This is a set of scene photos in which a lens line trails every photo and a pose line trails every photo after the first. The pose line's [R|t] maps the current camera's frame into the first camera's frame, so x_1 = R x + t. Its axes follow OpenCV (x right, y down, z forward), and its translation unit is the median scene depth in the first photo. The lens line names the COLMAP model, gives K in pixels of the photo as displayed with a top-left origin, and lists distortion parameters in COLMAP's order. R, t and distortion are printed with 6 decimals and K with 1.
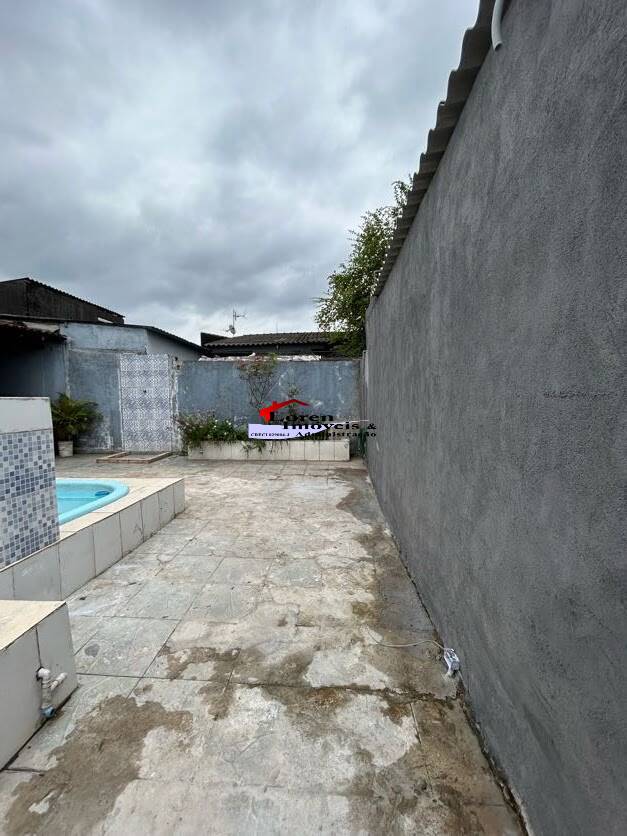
lens RADIAL K [[338.1, 0, 313.5], [0, 338.1, 418.0], [0, 0, 1]] dist [0.002081, -0.000740]
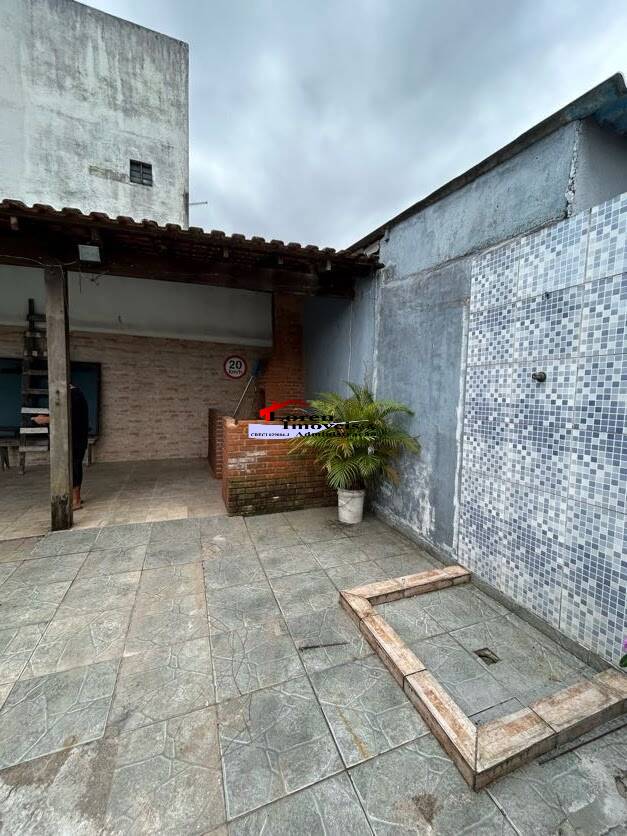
lens RADIAL K [[338.1, 0, 313.5], [0, 338.1, 418.0], [0, 0, 1]] dist [0.002081, -0.000740]
pose [[0.402411, 0.091421, -0.910883, -0.333147], [-0.078190, 0.994798, 0.065300, -0.051414], [0.912114, 0.044944, 0.407465, 0.741096]]
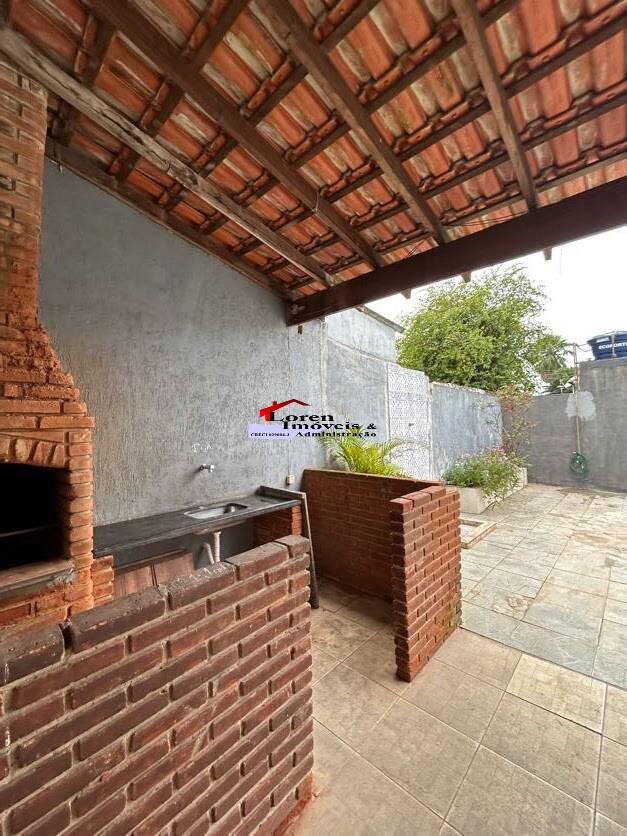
lens RADIAL K [[338.1, 0, 313.5], [0, 338.1, 418.0], [0, 0, 1]] dist [0.002081, -0.000740]
pose [[0.651766, 0.012806, 0.758312, -1.102733], [0.065206, 0.995209, -0.072851, -0.055128], [-0.755612, 0.096928, 0.647808, 0.710570]]
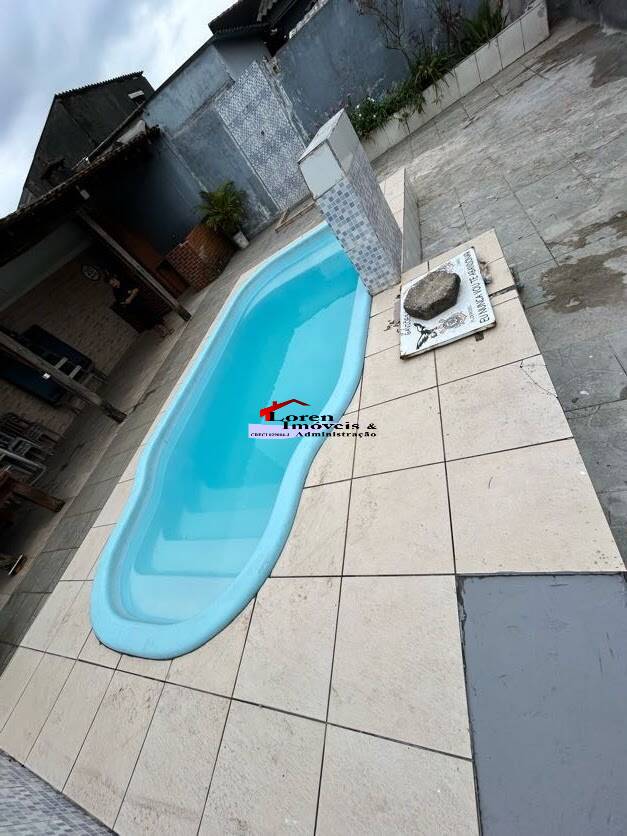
lens RADIAL K [[338.1, 0, 313.5], [0, 338.1, 418.0], [0, 0, 1]] dist [0.002081, -0.000740]
pose [[0.831473, -0.294728, -0.470944, -0.190485], [0.539003, 0.633383, 0.555249, -0.025245], [0.134641, -0.715515, 0.685500, -0.117661]]
